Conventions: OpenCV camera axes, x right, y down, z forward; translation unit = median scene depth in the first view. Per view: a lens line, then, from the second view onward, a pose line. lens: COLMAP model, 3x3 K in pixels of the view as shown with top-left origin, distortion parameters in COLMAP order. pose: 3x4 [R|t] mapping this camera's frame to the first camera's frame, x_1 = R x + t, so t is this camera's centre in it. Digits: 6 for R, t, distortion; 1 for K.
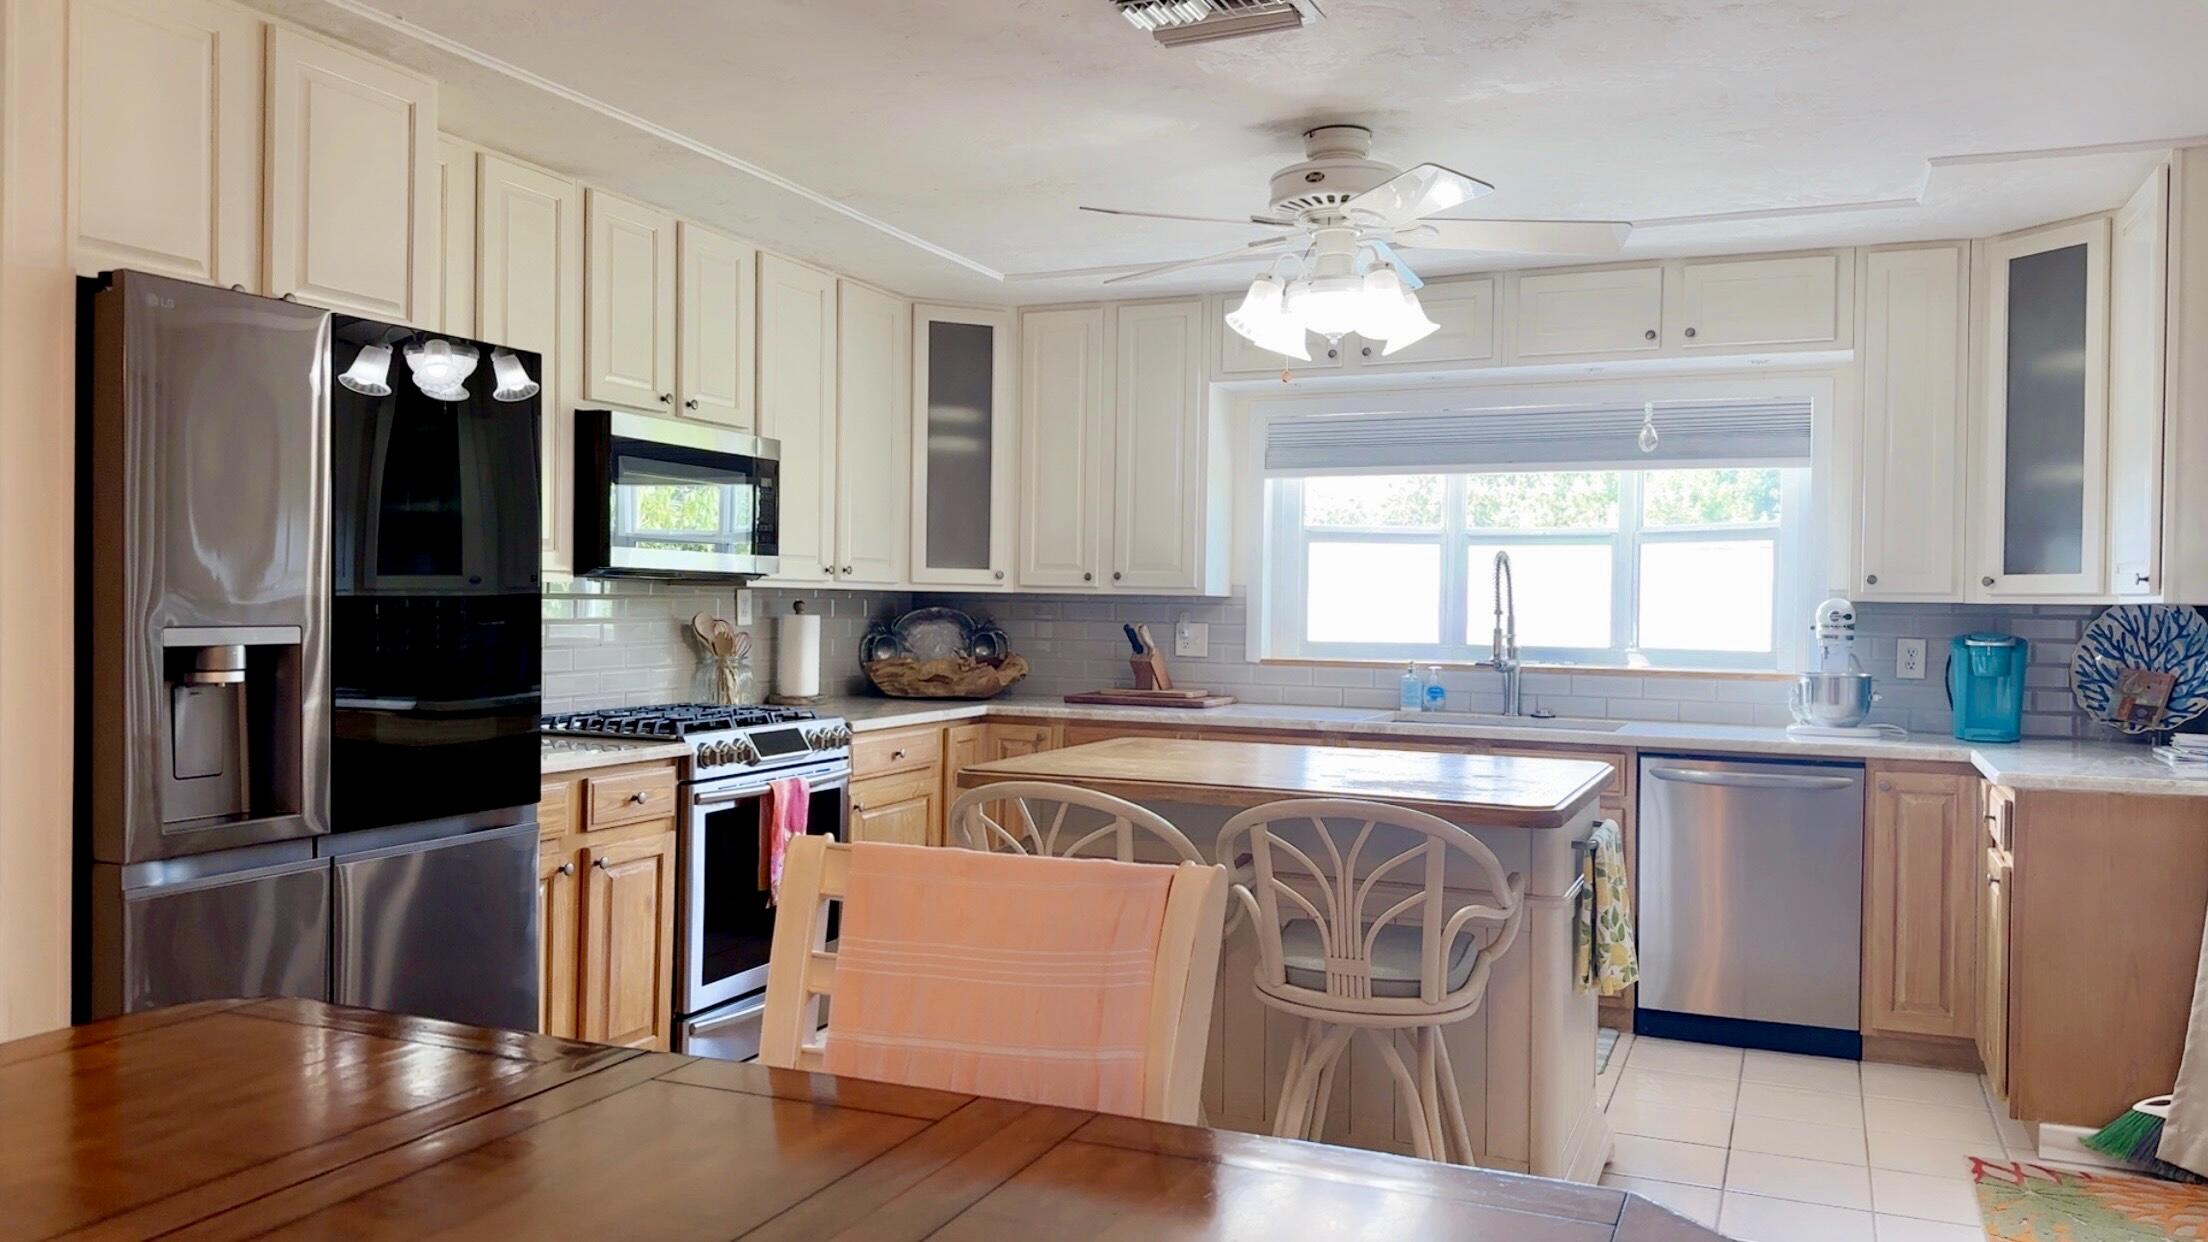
lens RADIAL K [[1648.7, 0, 1104.0], [0, 1648.7, 621.0], [0, 0, 1]] dist [0.129807, -0.227336]
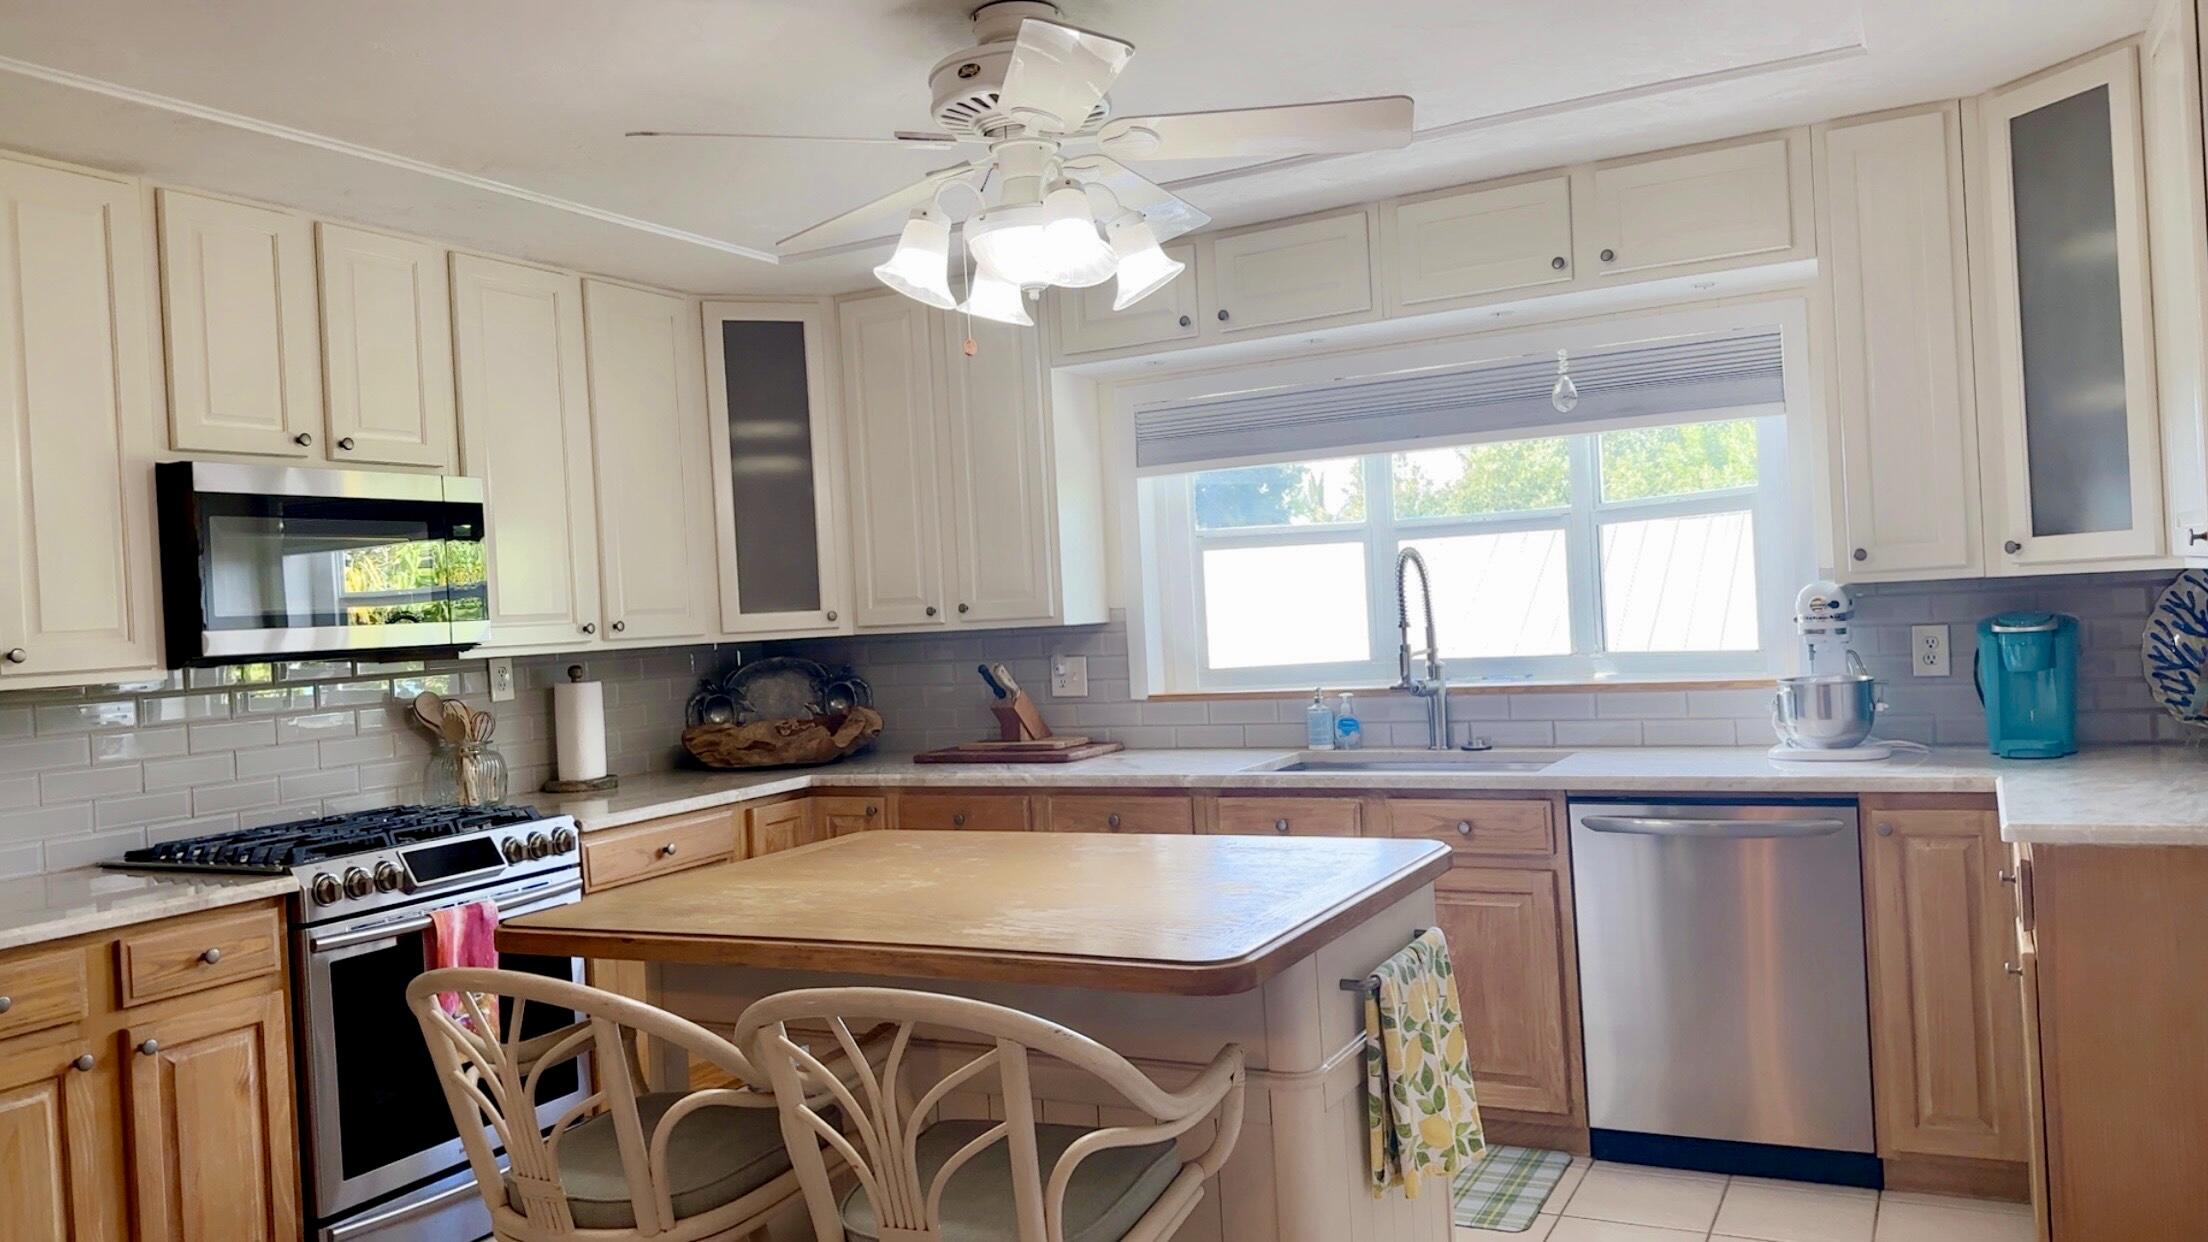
lens RADIAL K [[1645.1, 0, 1104.0], [0, 1645.1, 621.0], [0, 0, 1]] dist [0.103516, -0.162673]
pose [[0.994532, -0.068783, -0.078584, 0.170016], [0.068607, 0.997632, -0.004934, -0.014150], [0.078737, -0.000485, 0.996895, 0.209748]]
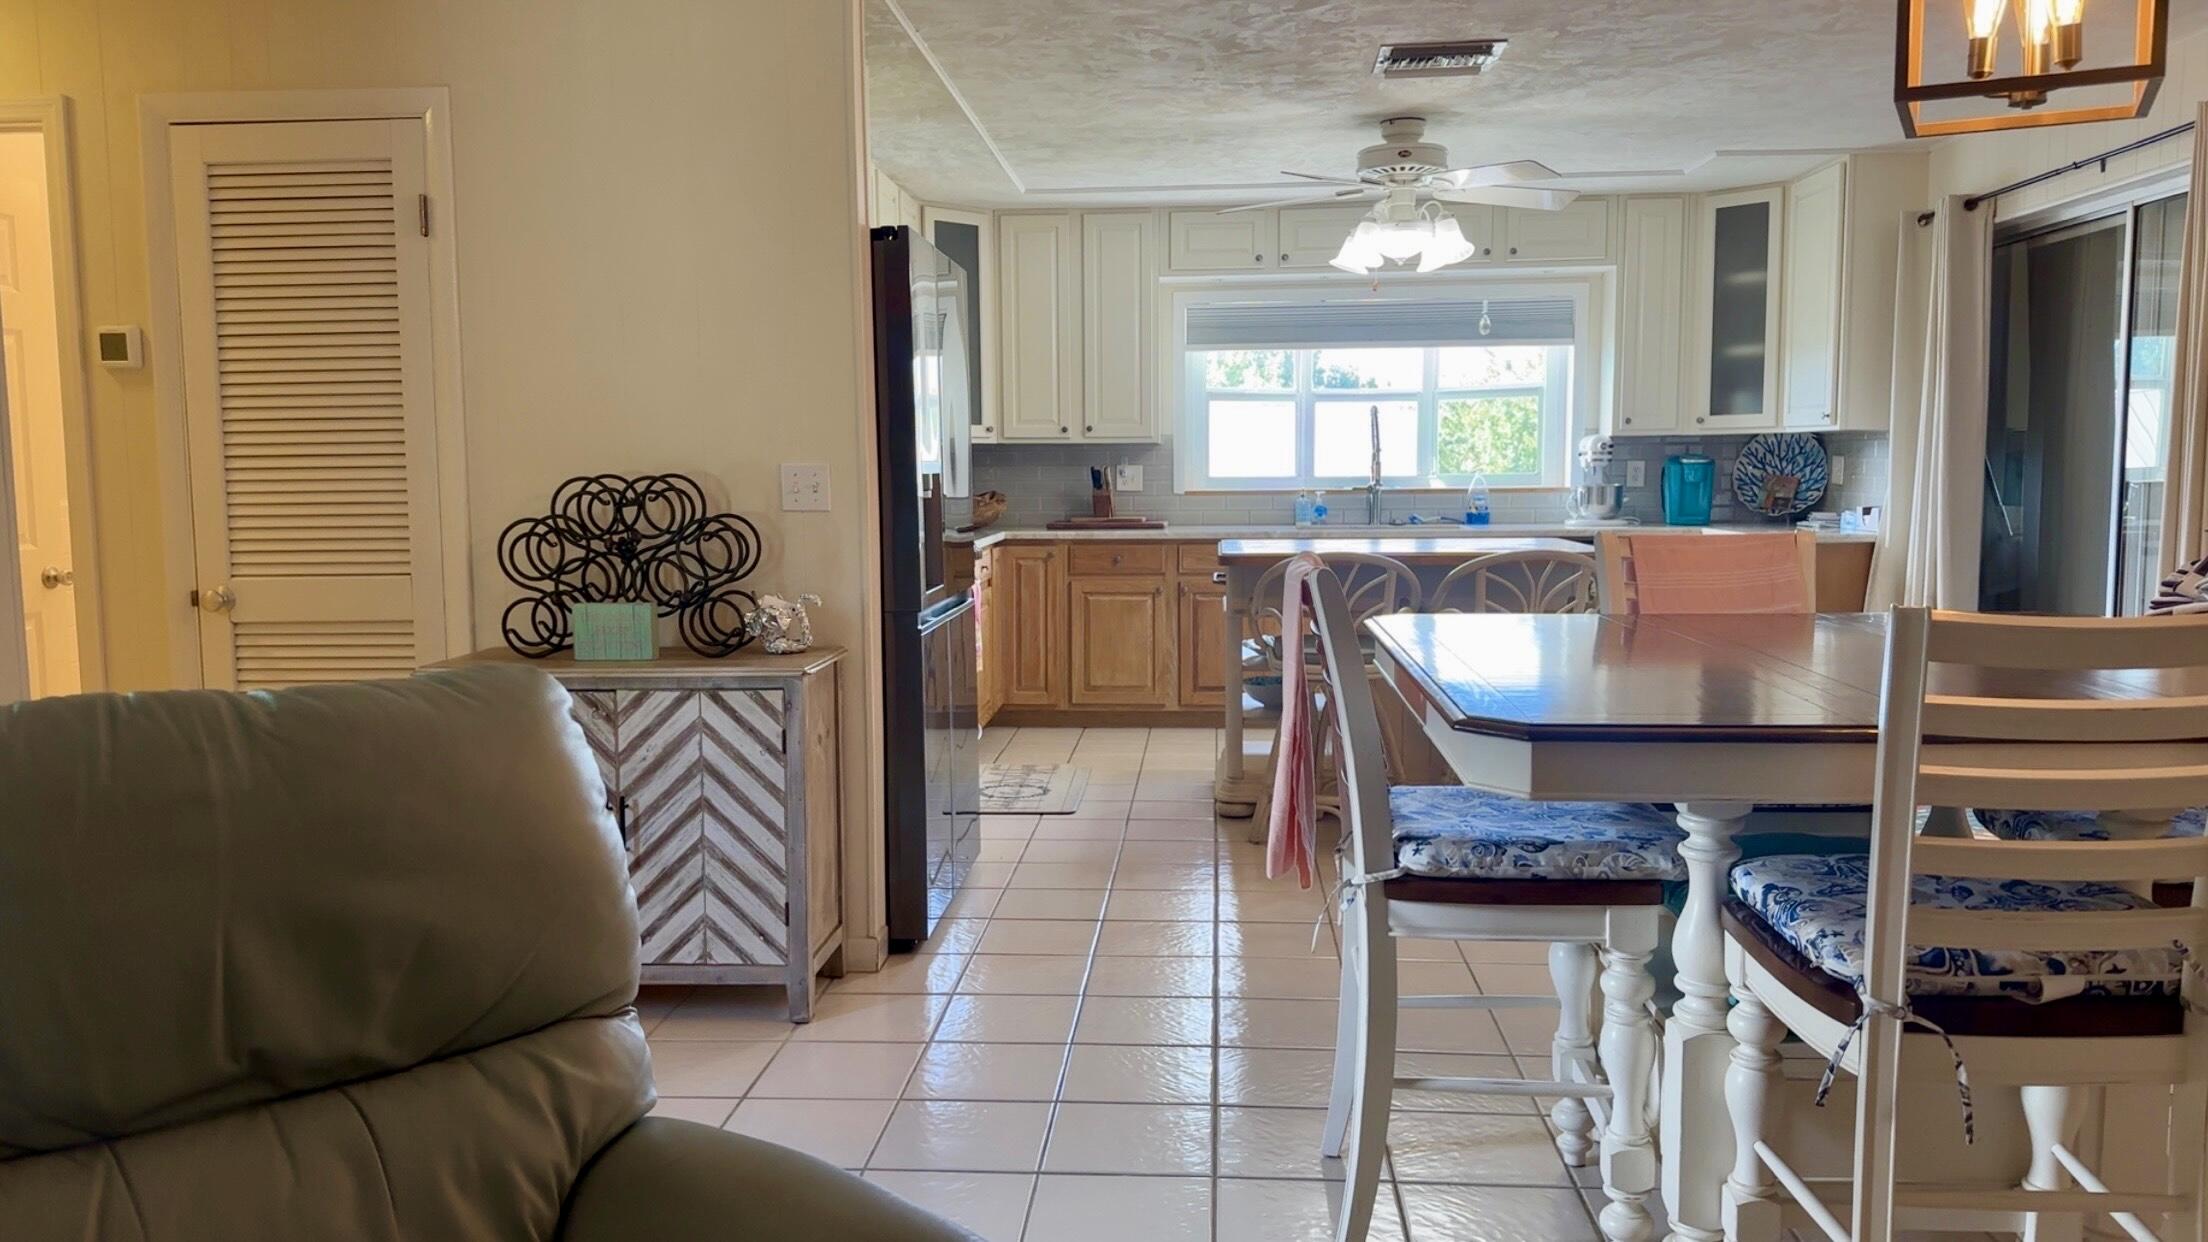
lens RADIAL K [[1648.7, 0, 1104.0], [0, 1648.7, 621.0], [0, 0, 1]] dist [0.129807, -0.227336]
pose [[0.943326, -0.052802, 0.327641, -0.487528], [0.025486, 0.995872, 0.087115, 0.011991], [-0.330889, -0.073827, 0.940777, -0.272660]]
